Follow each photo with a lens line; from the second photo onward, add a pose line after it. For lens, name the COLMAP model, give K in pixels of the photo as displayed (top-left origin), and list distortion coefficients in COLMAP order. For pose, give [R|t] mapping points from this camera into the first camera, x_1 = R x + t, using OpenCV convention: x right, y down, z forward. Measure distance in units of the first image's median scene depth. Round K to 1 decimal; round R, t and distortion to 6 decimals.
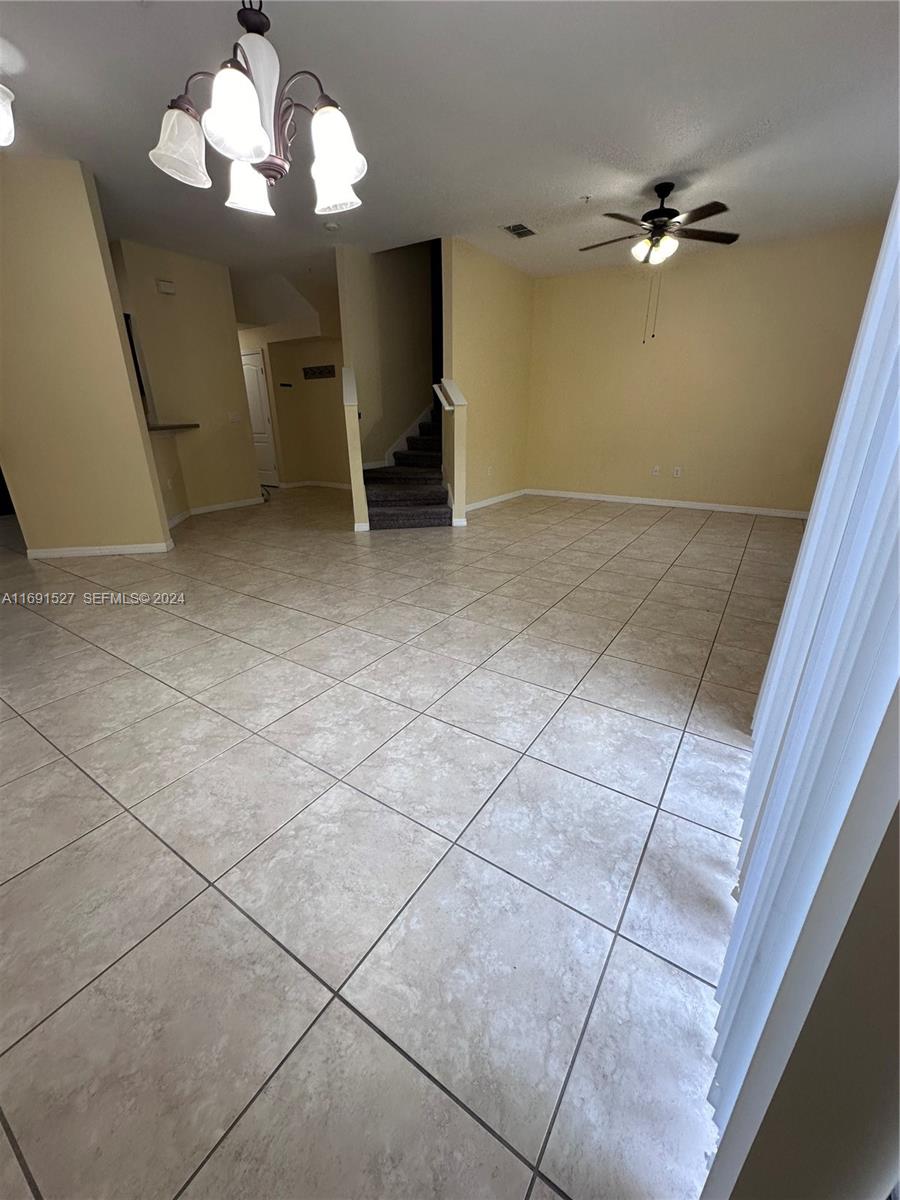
lens RADIAL K [[477.6, 0, 447.7], [0, 477.6, 598.5], [0, 0, 1]] dist [-0.007390, 0.000258]
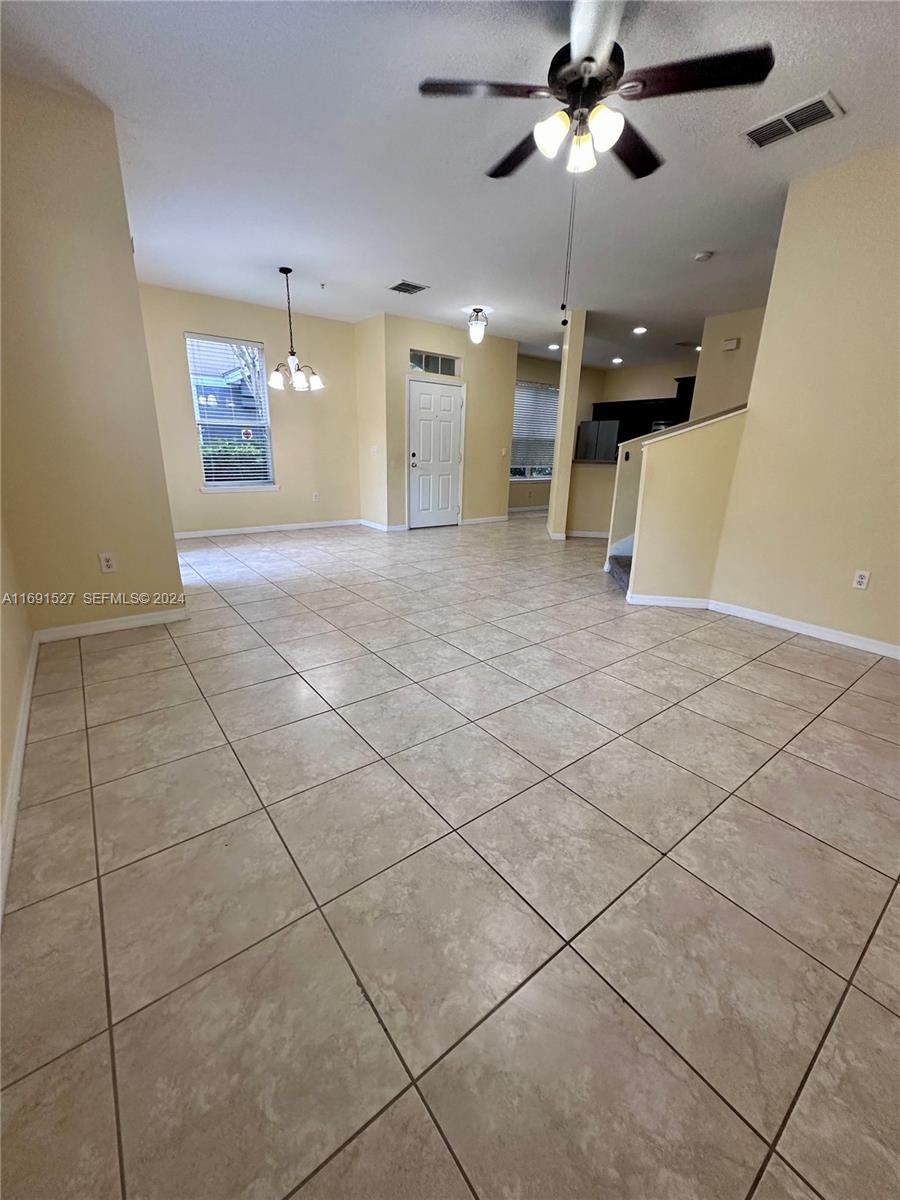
lens RADIAL K [[477.6, 0, 447.7], [0, 477.6, 598.5], [0, 0, 1]] dist [-0.007390, 0.000258]
pose [[-0.324635, 0.282502, -0.902665, 1.205580], [-0.357357, 0.846982, 0.393595, -0.530405], [0.875733, 0.450348, -0.174006, 1.340560]]
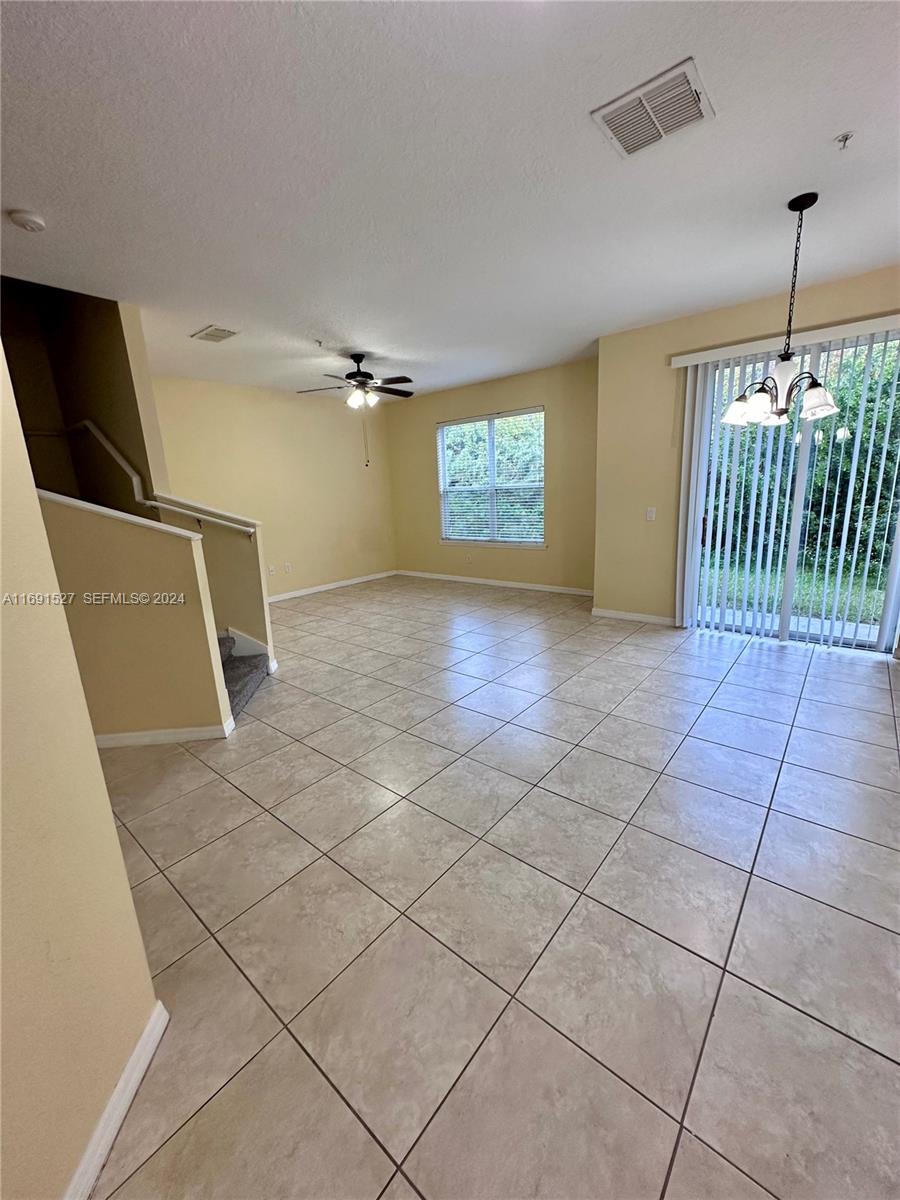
lens RADIAL K [[477.6, 0, 447.7], [0, 477.6, 598.5], [0, 0, 1]] dist [-0.007390, 0.000258]
pose [[0.108337, -0.224431, 0.968449, -1.023839], [0.399061, 0.902065, 0.164405, -0.415328], [-0.910502, 0.368659, 0.187289, 0.844421]]
